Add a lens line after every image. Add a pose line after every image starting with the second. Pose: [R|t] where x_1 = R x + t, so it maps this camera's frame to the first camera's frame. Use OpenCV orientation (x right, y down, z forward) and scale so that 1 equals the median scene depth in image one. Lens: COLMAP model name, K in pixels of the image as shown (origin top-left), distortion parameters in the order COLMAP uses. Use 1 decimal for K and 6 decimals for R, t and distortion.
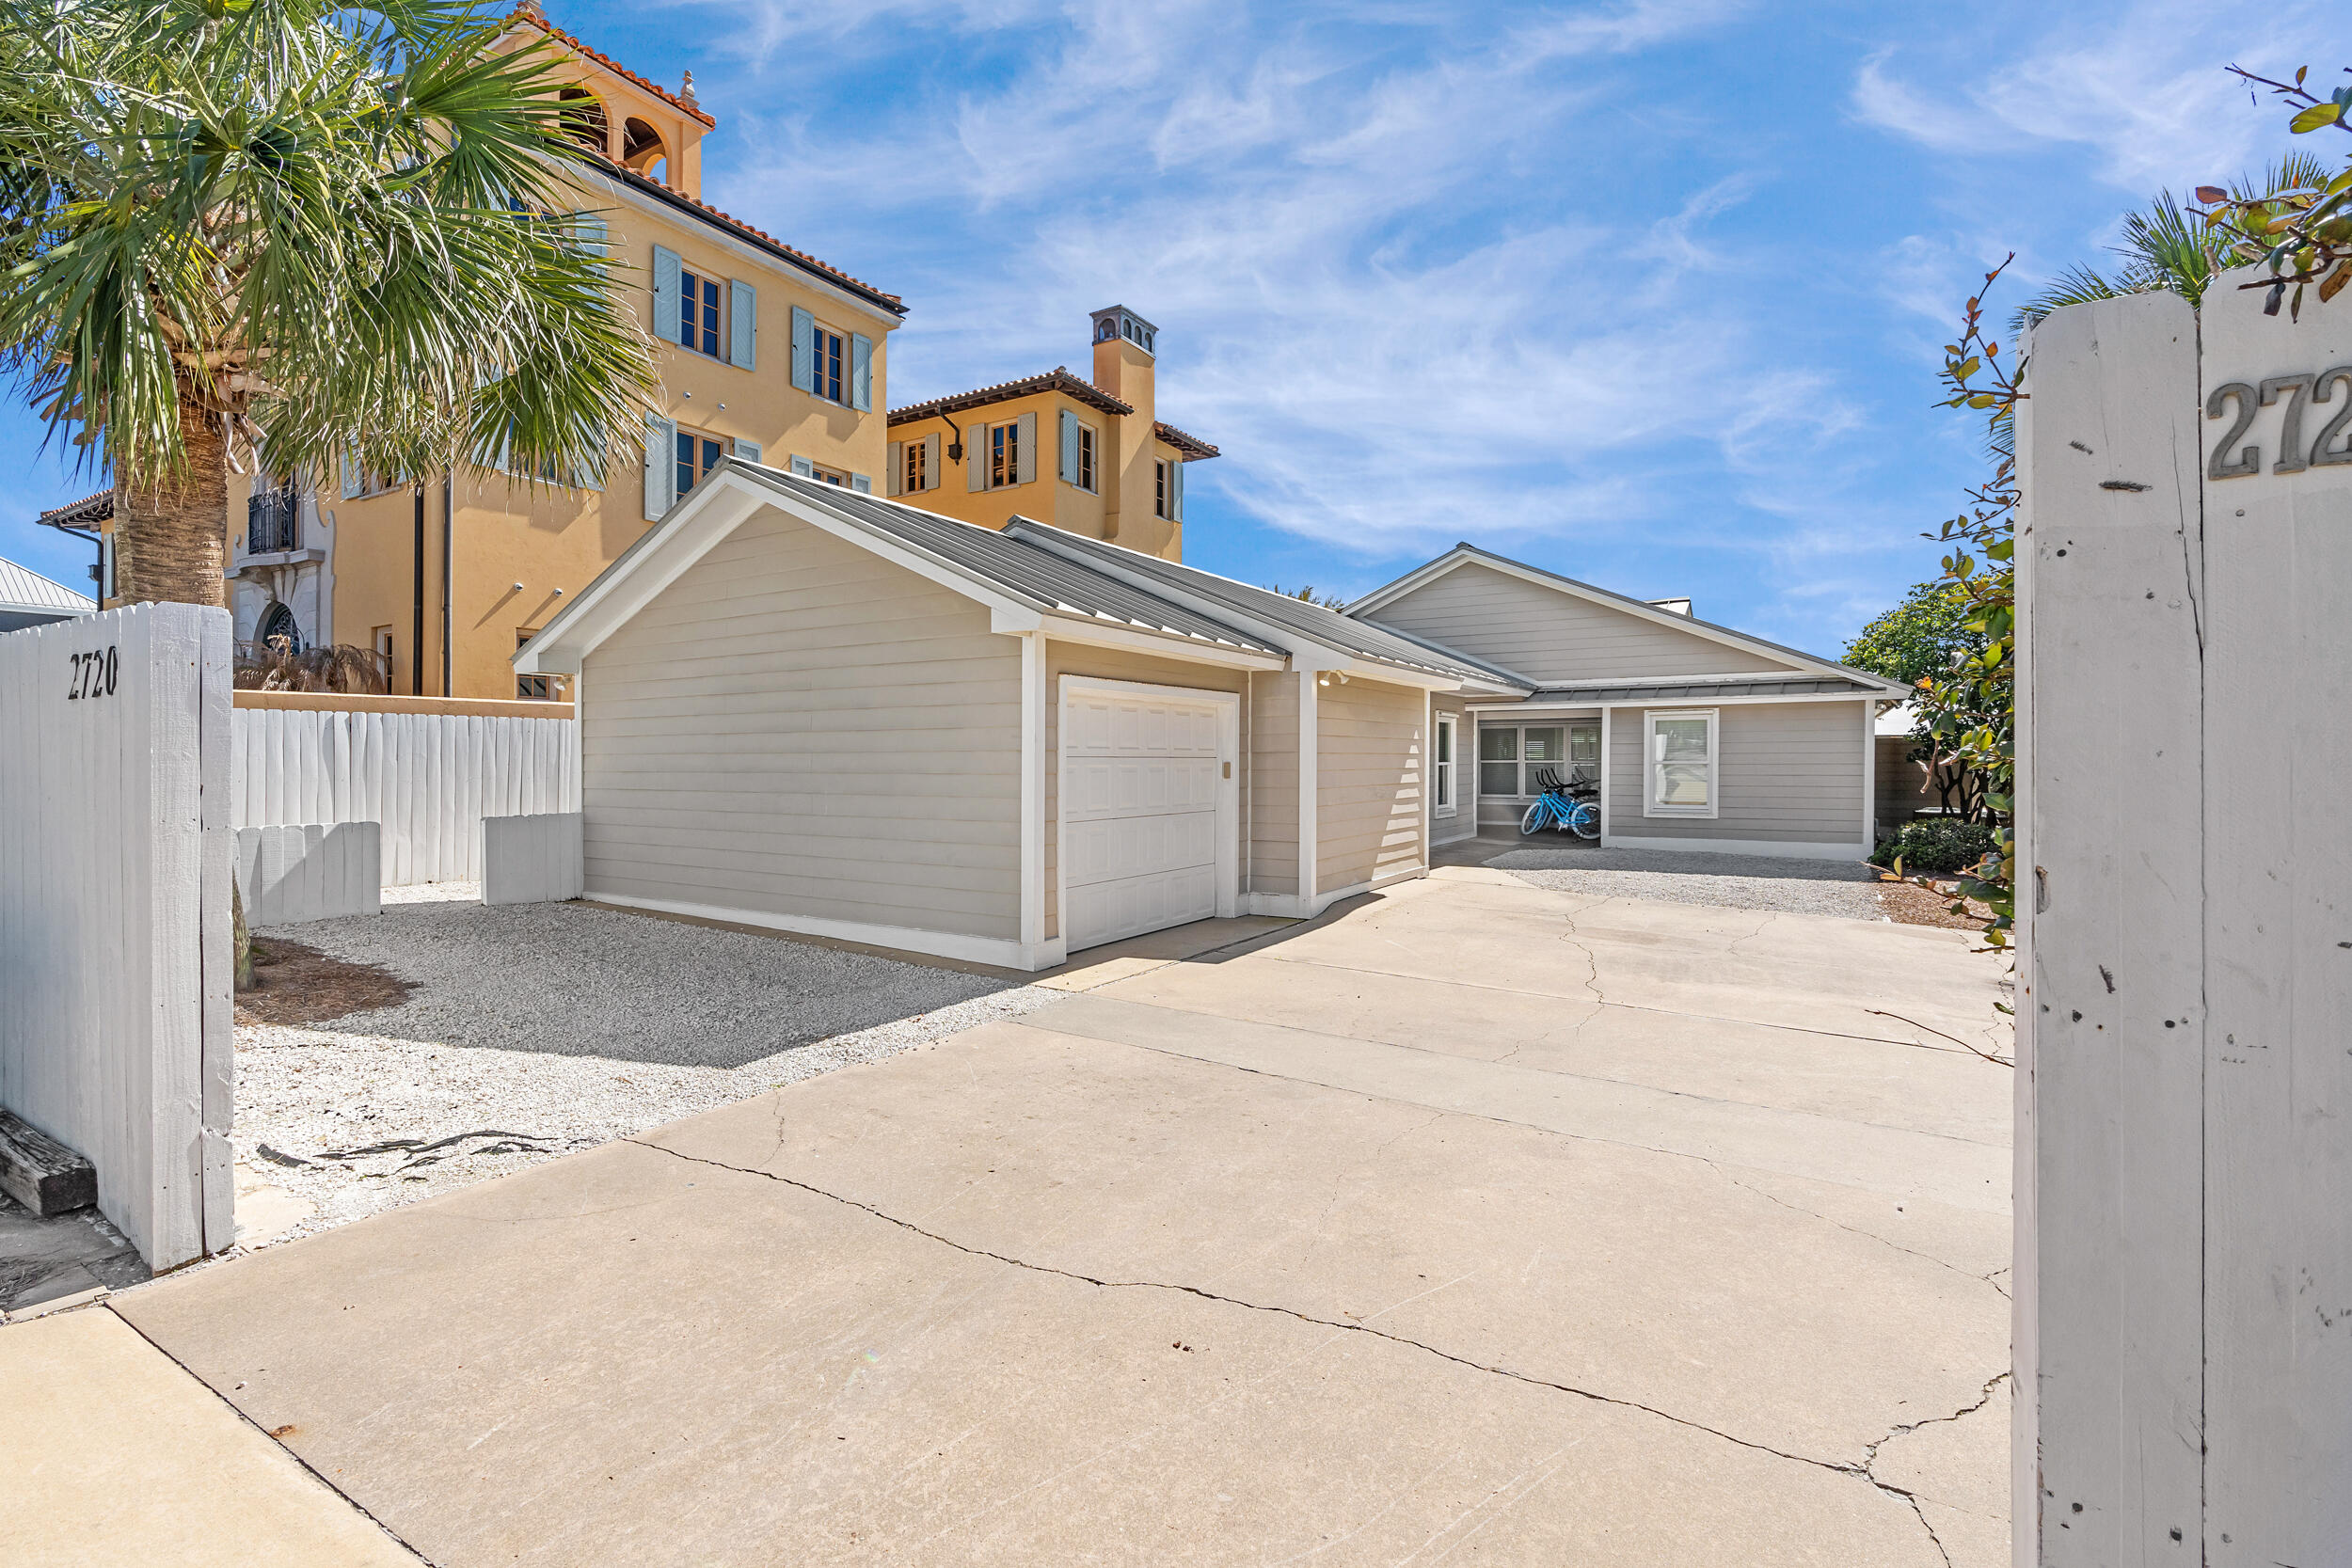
lens RADIAL K [[1062.0, 0, 1185.4], [0, 1062.0, 778.5], [0, 0, 1]] dist [-0.002059, 0.000225]
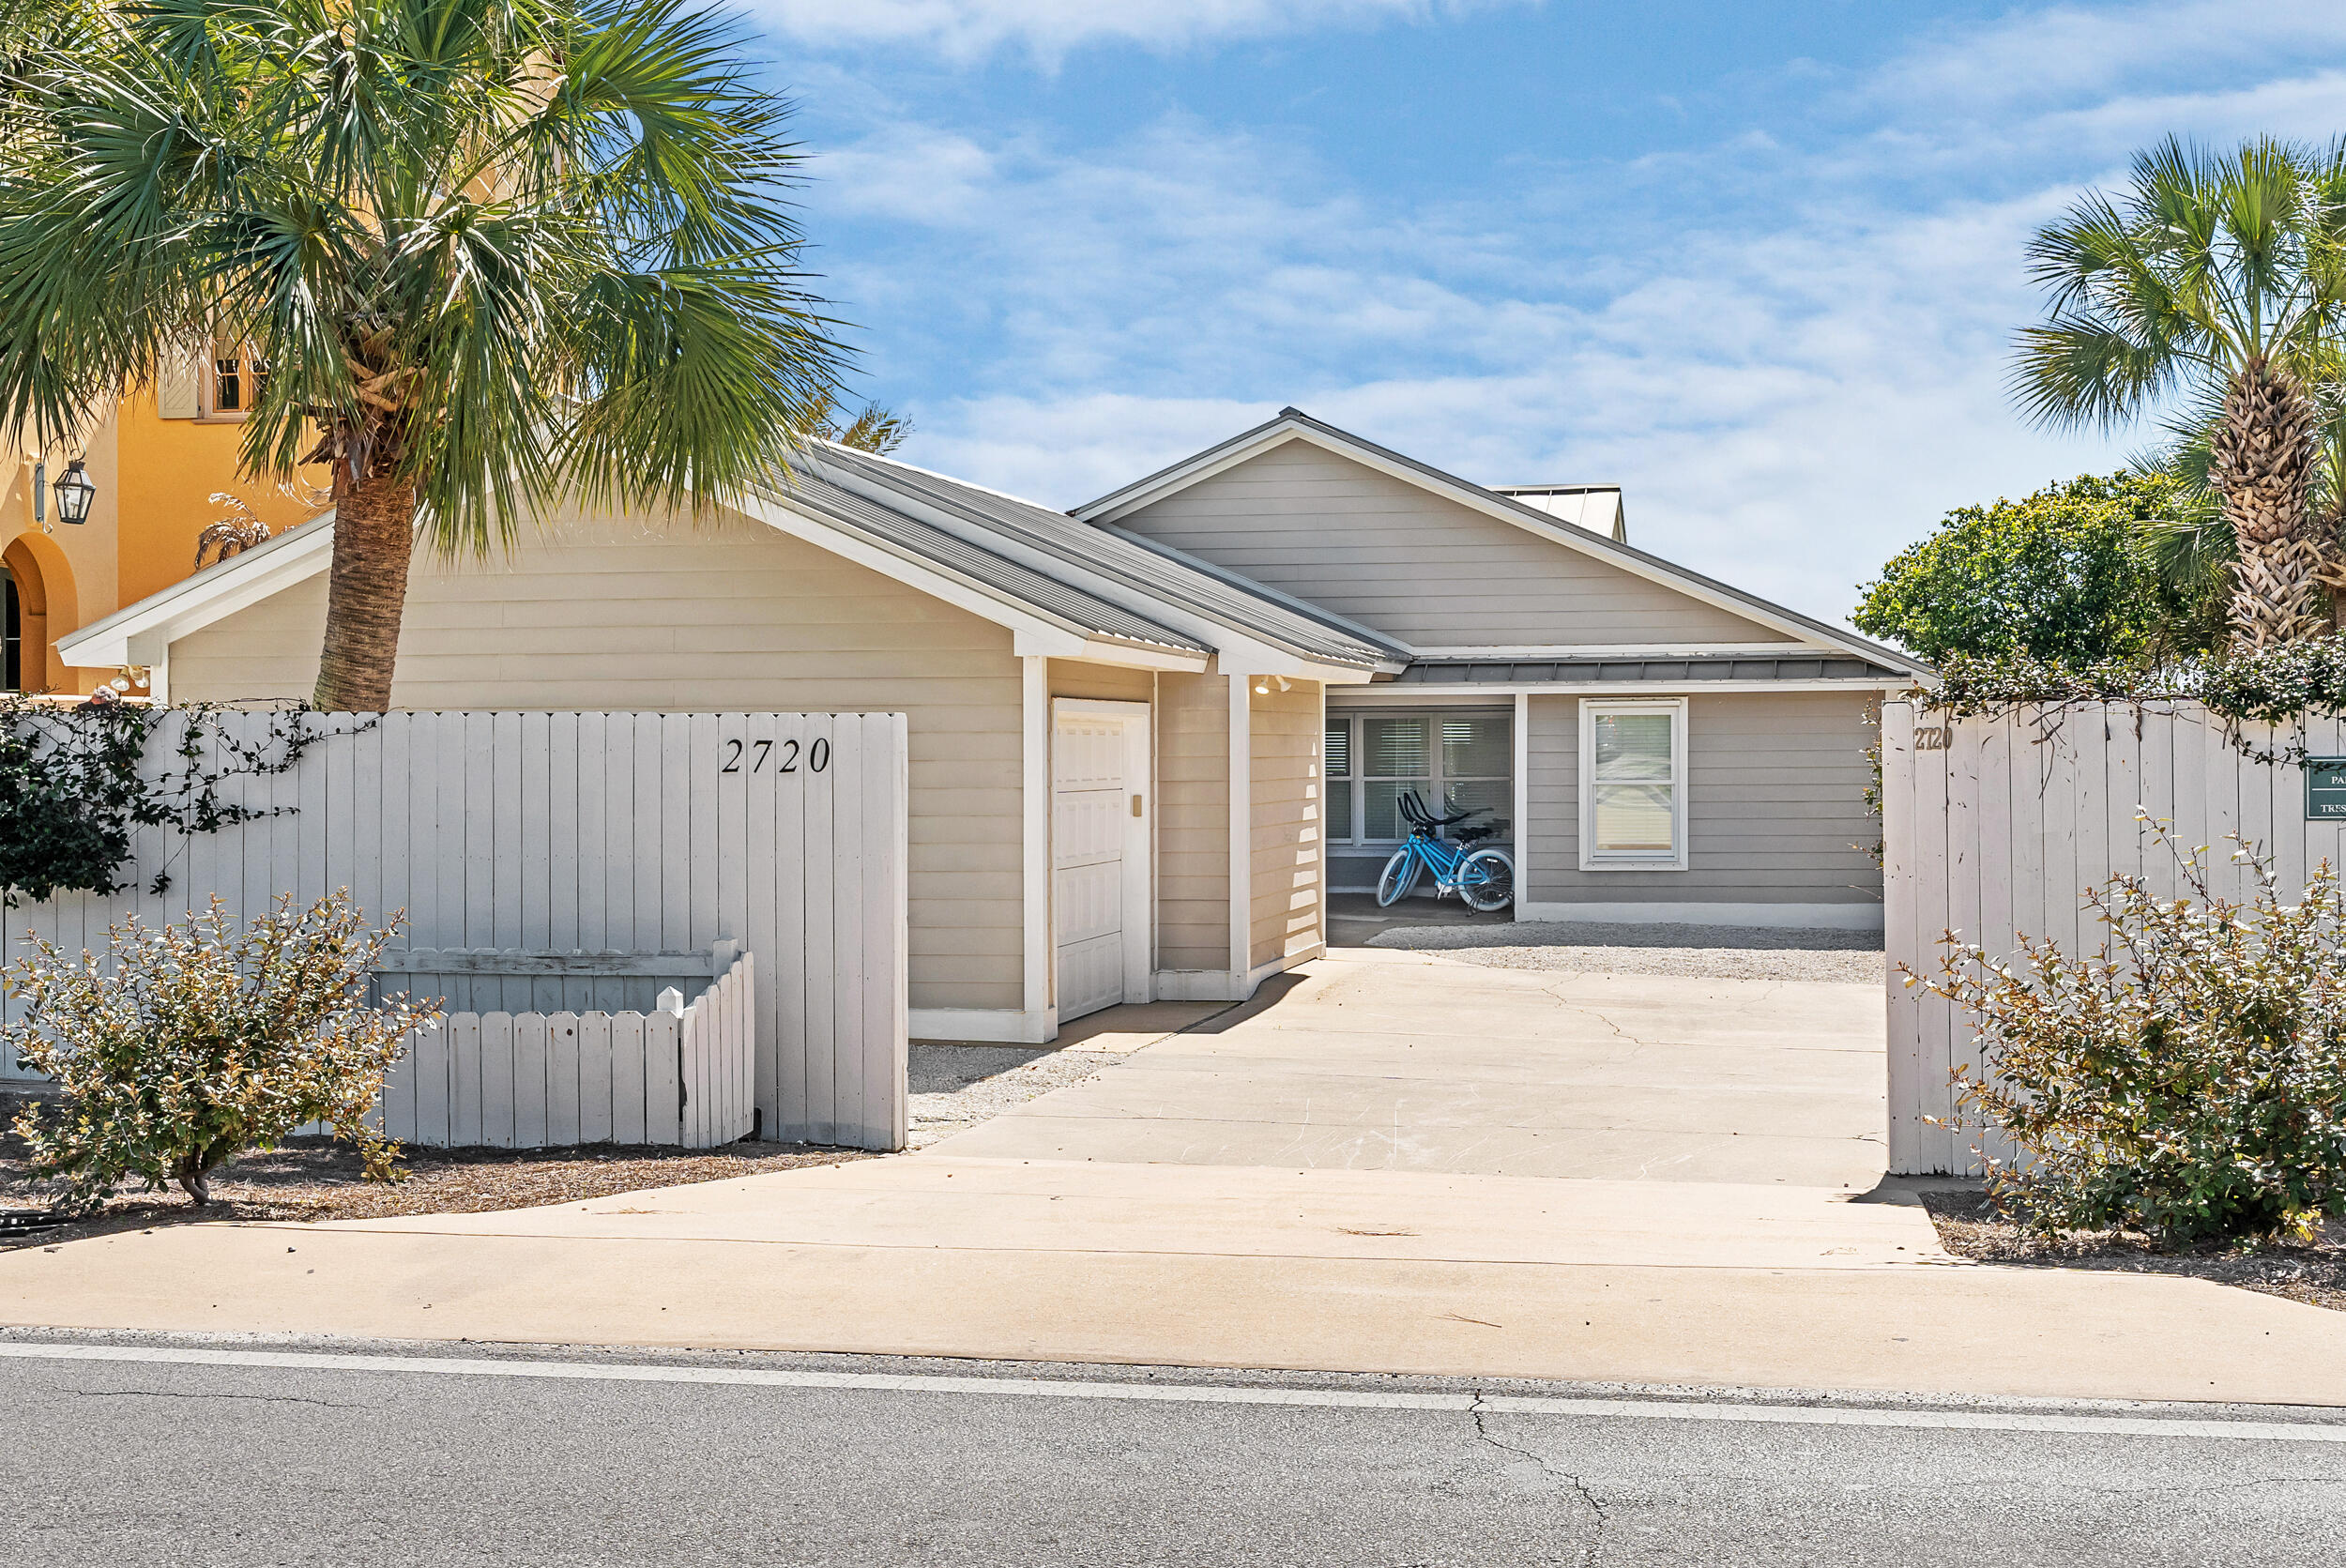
lens RADIAL K [[3303.3, 0, 1173.0], [0, 3303.3, 784.0], [0, 0, 1]] dist [-0.007757, -0.021629]
pose [[0.940677, -0.006966, 0.339231, -0.485480], [0.009036, 0.999949, -0.004524, -0.008261], [-0.339182, 0.007321, 0.940692, -0.800673]]
